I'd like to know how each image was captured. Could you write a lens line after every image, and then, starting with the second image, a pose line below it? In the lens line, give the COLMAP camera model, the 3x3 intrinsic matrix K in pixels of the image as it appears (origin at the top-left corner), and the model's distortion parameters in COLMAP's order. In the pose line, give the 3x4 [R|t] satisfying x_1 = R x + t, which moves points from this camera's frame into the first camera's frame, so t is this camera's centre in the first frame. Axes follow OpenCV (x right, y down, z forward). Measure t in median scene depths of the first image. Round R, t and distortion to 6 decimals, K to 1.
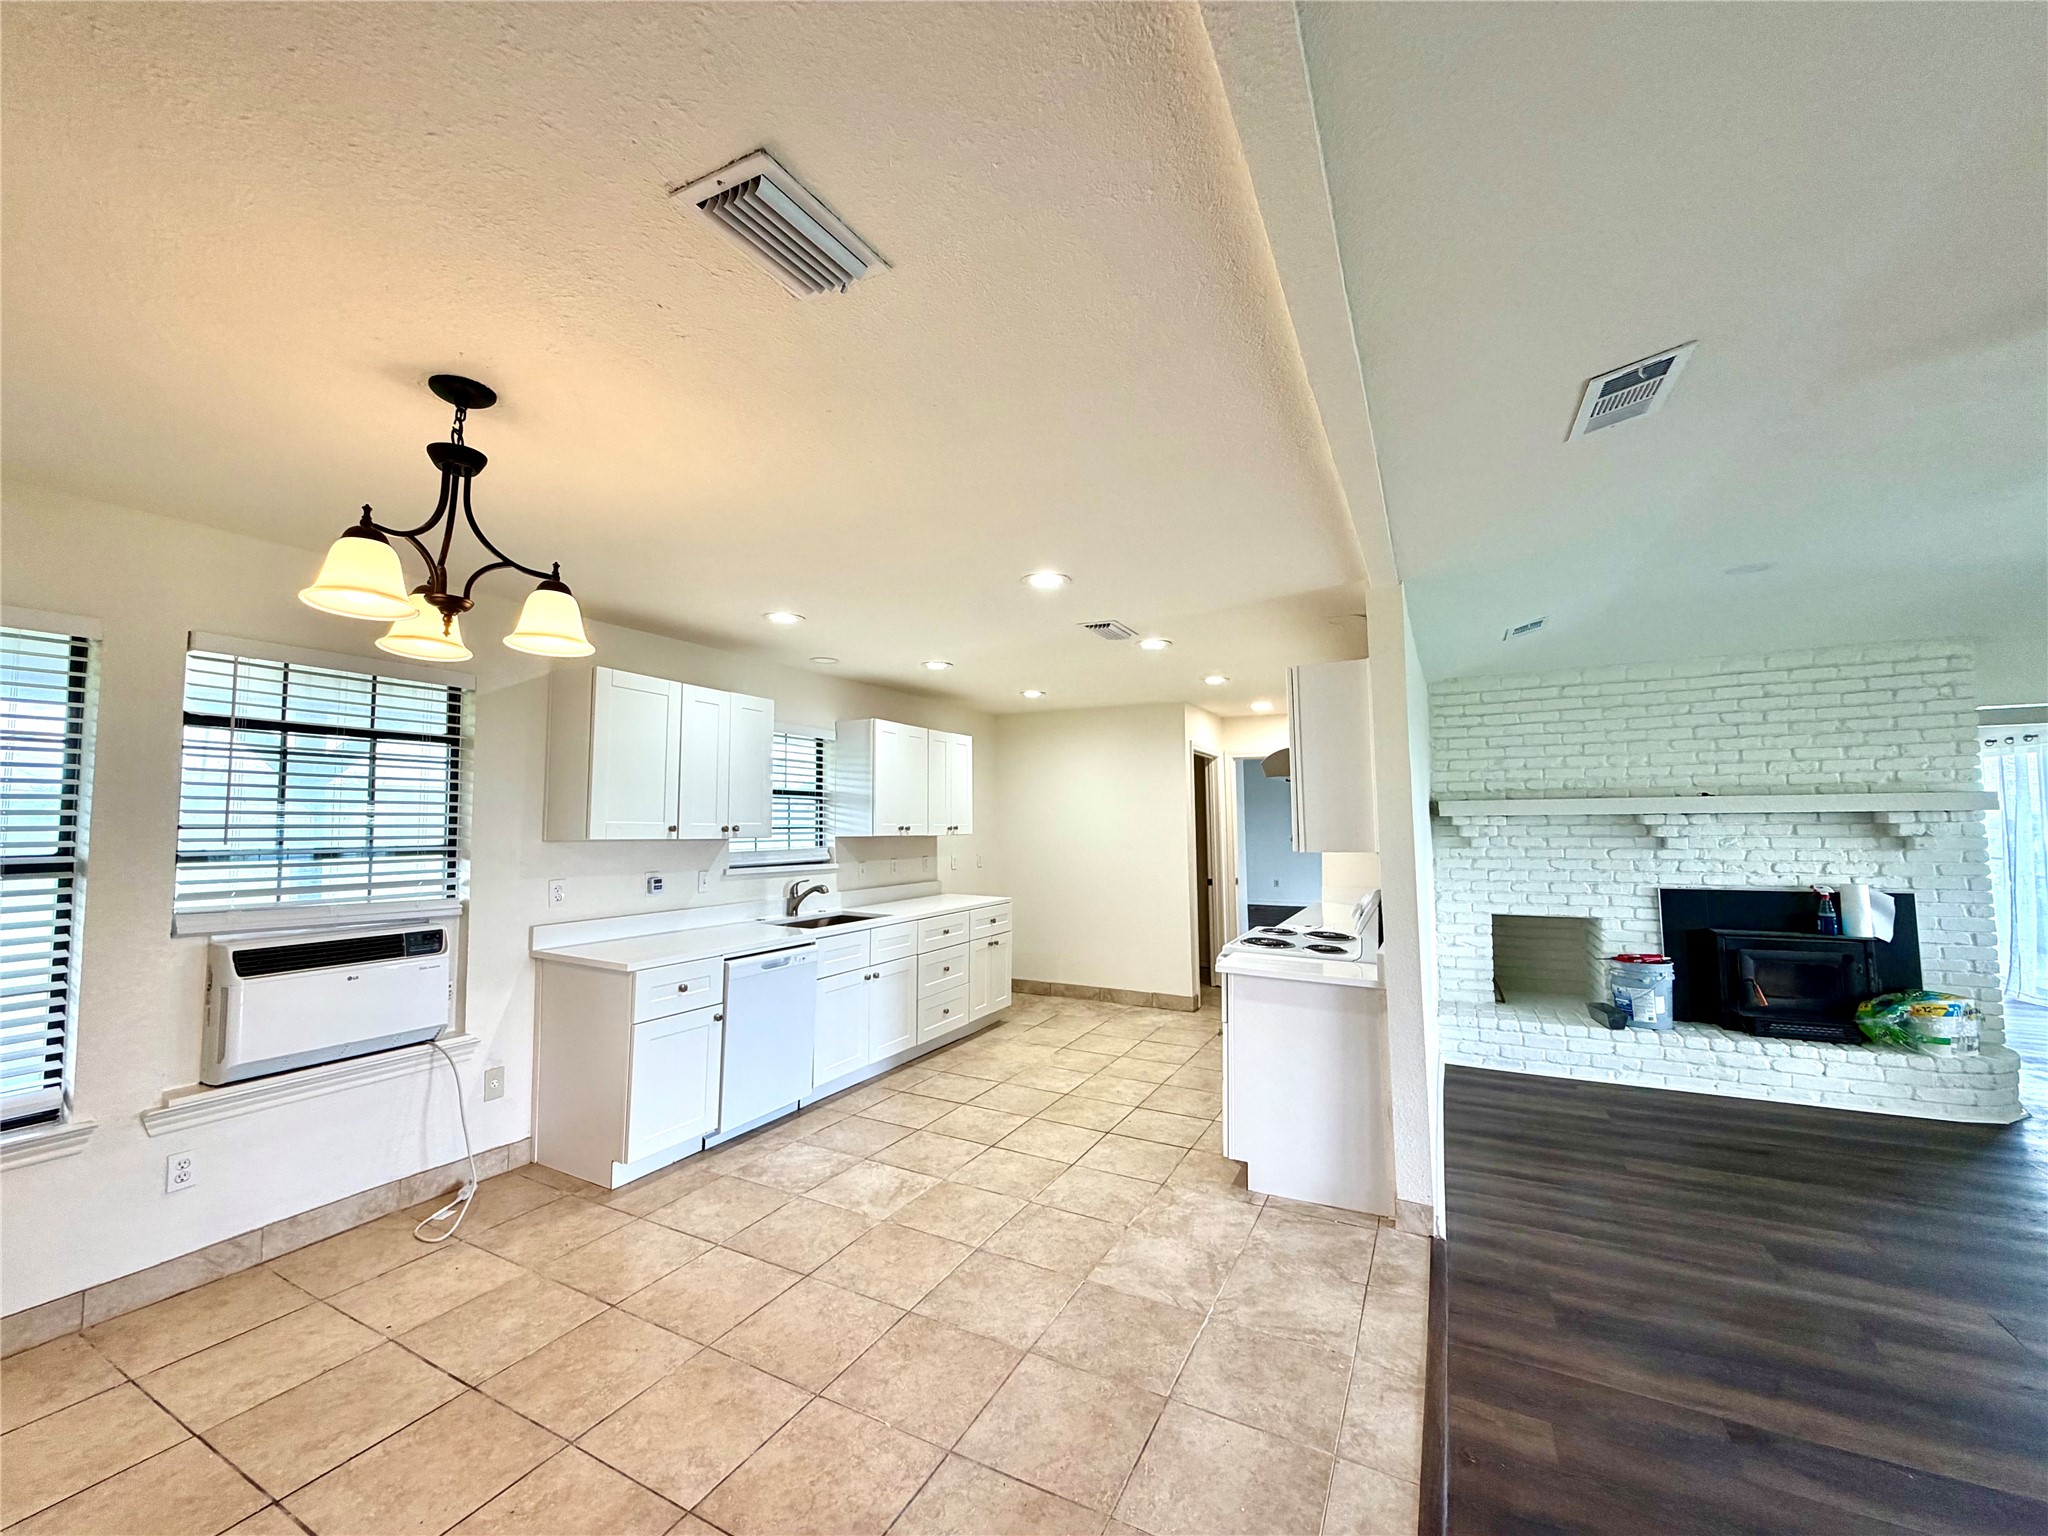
lens RADIAL K [[817.1, 0, 1018.7], [0, 817.1, 768.1], [0, 0, 1]] dist [0.000078, -0.000171]
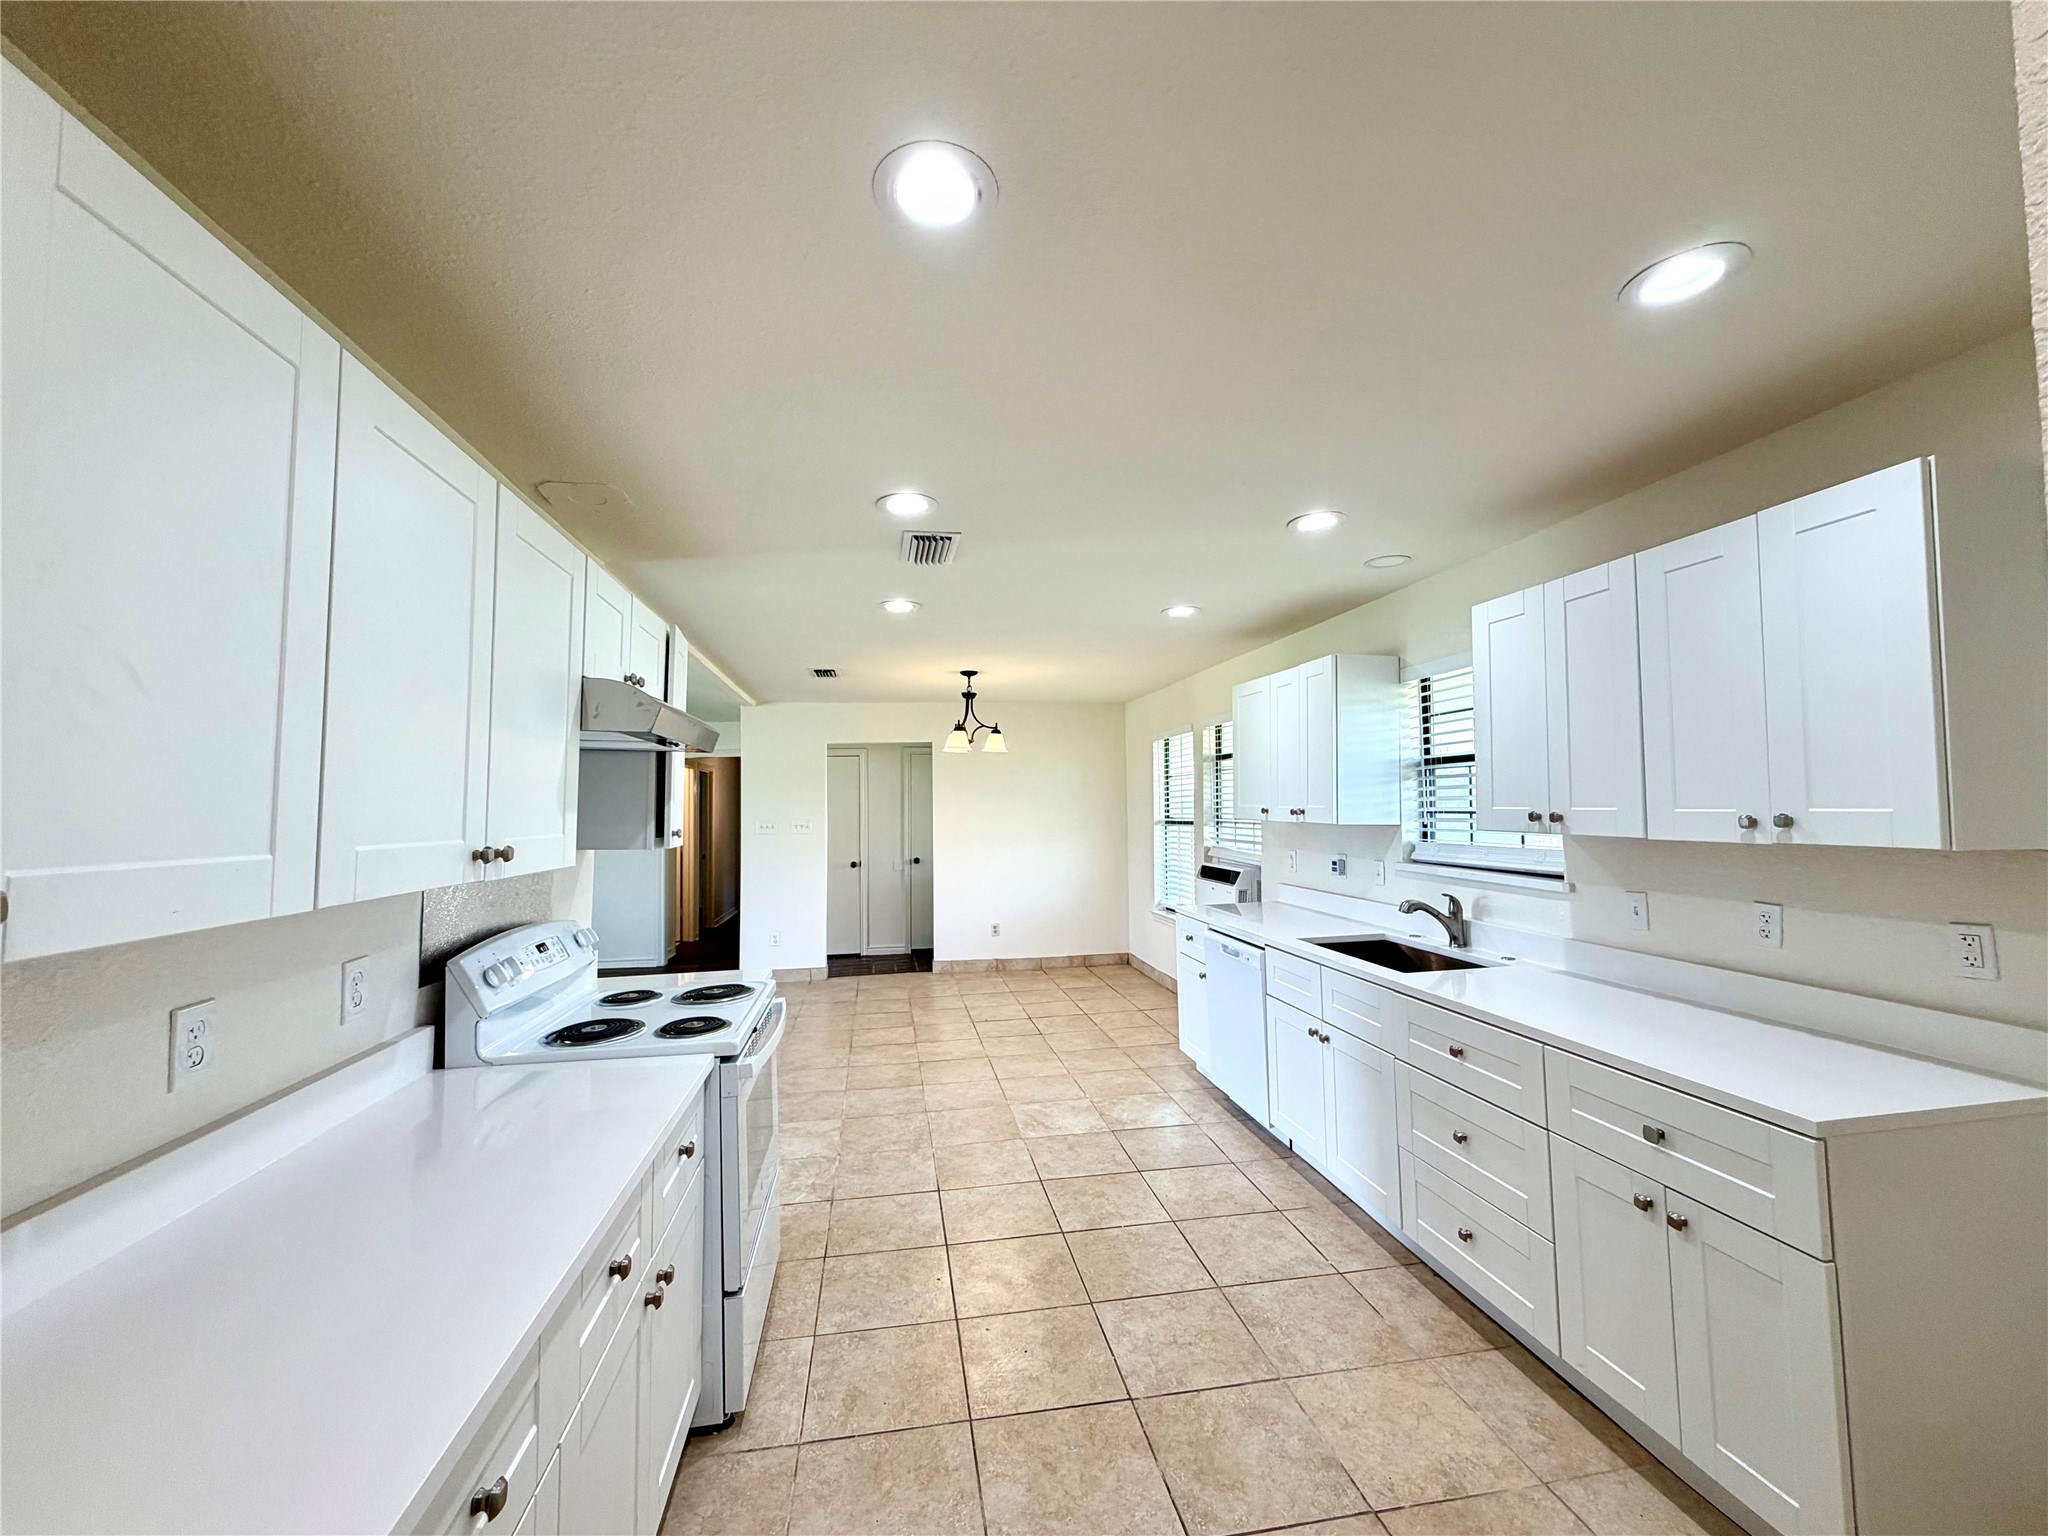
lens RADIAL K [[810.6, 0, 1022.4], [0, 810.6, 773.4], [0, 0, 1]] dist [0.000614, -0.000056]
pose [[-0.791157, -0.016472, -0.611392, 0.440215], [0.051029, 0.994374, -0.092823, 0.093700], [0.609481, -0.104636, -0.785865, 1.453696]]
